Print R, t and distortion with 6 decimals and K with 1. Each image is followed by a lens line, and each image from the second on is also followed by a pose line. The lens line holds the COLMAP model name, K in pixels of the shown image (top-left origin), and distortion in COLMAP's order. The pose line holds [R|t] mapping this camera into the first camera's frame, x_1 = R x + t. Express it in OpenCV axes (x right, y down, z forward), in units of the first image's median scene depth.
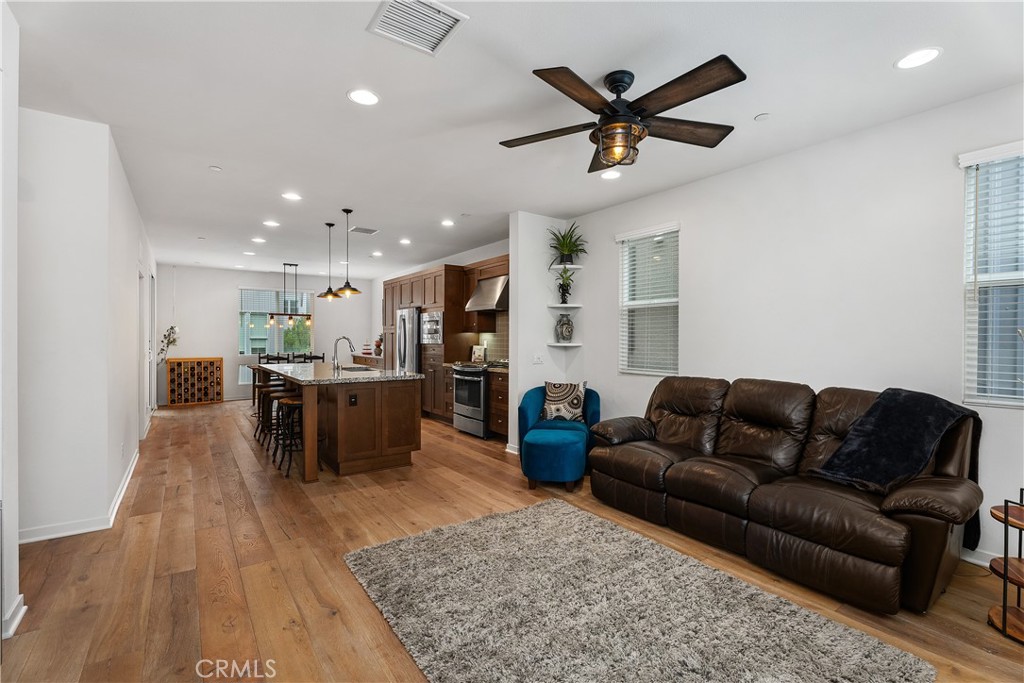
lens RADIAL K [[459.0, 0, 510.1], [0, 459.0, 343.3], [0, 0, 1]] dist [0.002196, 0.000651]
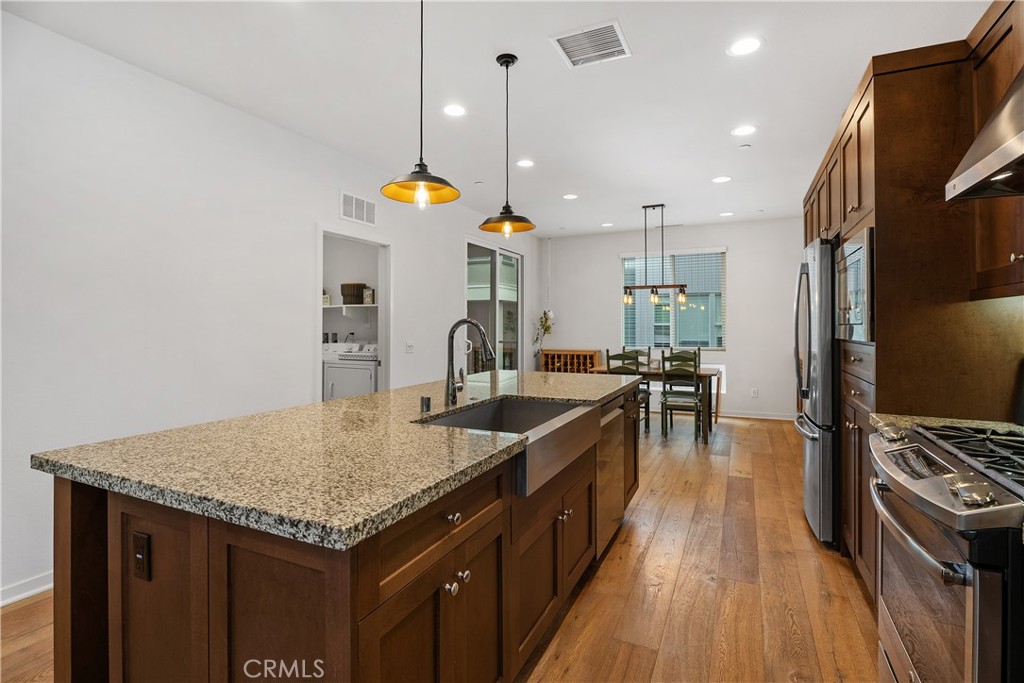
lens RADIAL K [[489.5, 0, 514.1], [0, 489.5, 321.1], [0, 0, 1]] dist [-0.000817, -0.000018]
pose [[0.493071, -0.008922, -0.869944, 0.003531], [-0.008660, 0.999848, -0.015163, -0.005023], [0.869946, 0.015011, 0.492918, 0.608719]]
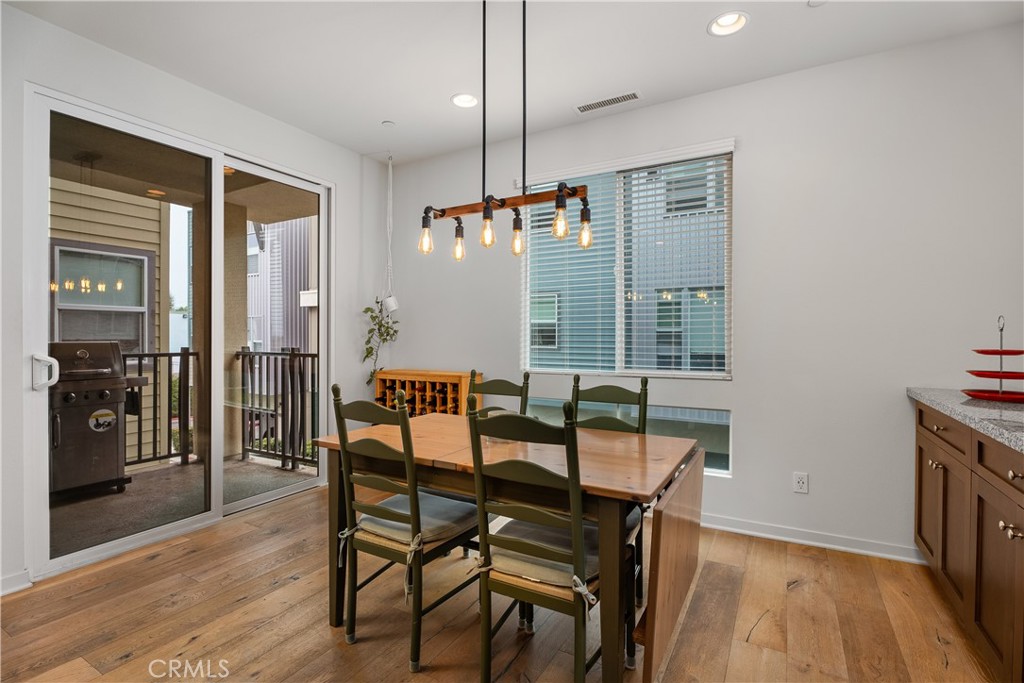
lens RADIAL K [[481.1, 0, 512.0], [0, 481.1, 341.5], [0, 0, 1]] dist [-0.002450, -0.000526]
pose [[0.419175, 0.008985, -0.907861, -0.326069], [-0.007637, 0.999951, 0.006371, 0.001443], [0.907873, 0.004263, 0.419223, 1.089302]]
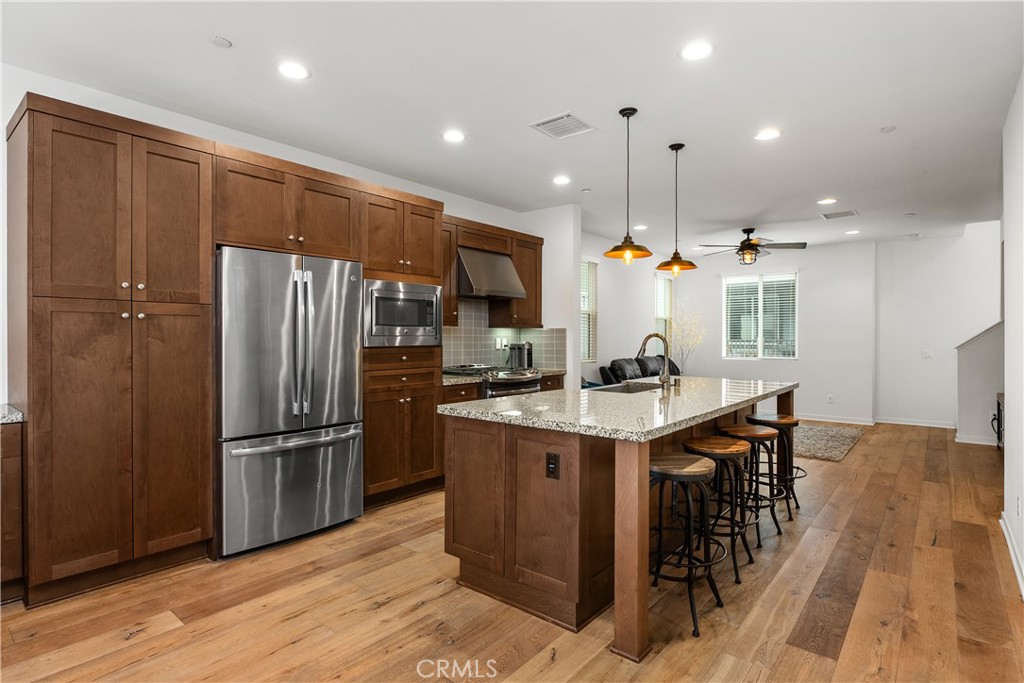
lens RADIAL K [[526.8, 0, 512.0], [0, 526.8, 341.5], [0, 0, 1]] dist [-0.002508, -0.000952]
pose [[-0.262057, -0.012360, 0.964973, -0.716207], [0.008251, 0.999853, 0.015047, -0.011125], [-0.965017, 0.011905, -0.261916, 0.992416]]
